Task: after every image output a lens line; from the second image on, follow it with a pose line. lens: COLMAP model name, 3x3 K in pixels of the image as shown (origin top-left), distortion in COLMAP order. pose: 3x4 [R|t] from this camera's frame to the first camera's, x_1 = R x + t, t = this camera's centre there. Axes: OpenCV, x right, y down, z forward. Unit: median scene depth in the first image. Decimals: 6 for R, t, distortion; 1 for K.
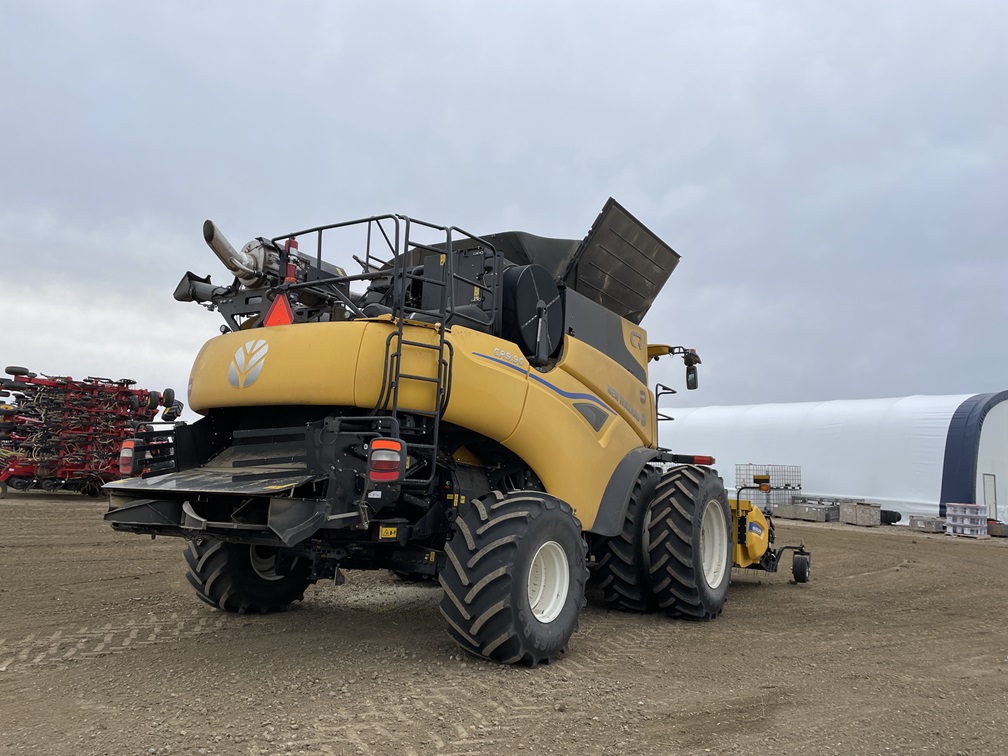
lens RADIAL K [[749.6, 0, 496.9], [0, 749.6, 379.6], [0, 0, 1]] dist [0.101522, -0.122364]
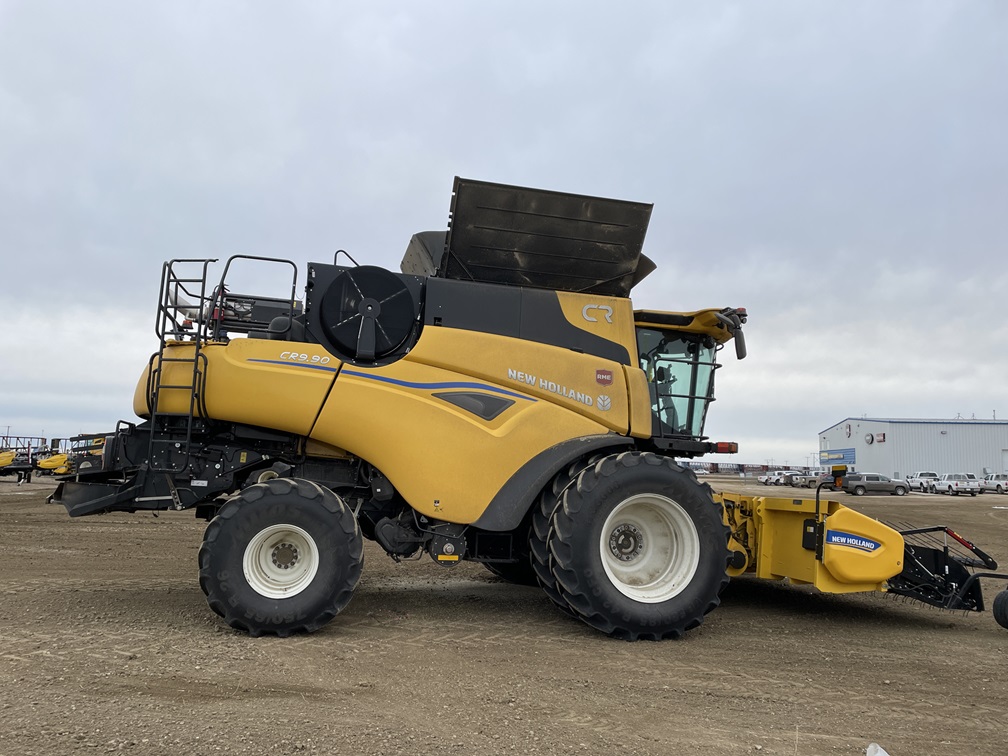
lens RADIAL K [[749.6, 0, 496.9], [0, 749.6, 379.6], [0, 0, 1]] dist [0.101522, -0.122364]
pose [[0.718971, -0.106309, -0.686862, 0.850390], [0.089786, 0.994159, -0.059887, 0.081004], [0.689217, -0.018613, 0.724316, 0.345302]]
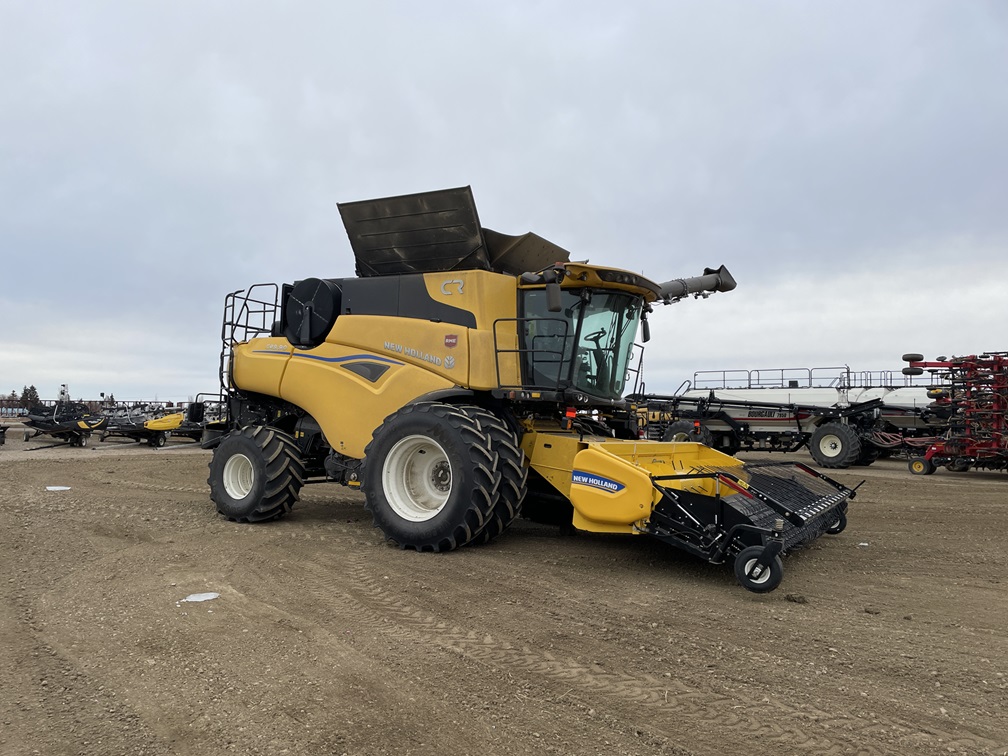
lens RADIAL K [[757.7, 0, 504.5], [0, 757.7, 382.8], [0, 0, 1]] dist [0.073339, -0.006733]
pose [[0.045287, -0.098056, -0.994150, 1.492262], [0.105141, 0.990112, -0.092868, 0.224823], [0.993426, -0.100320, 0.055149, 1.224552]]
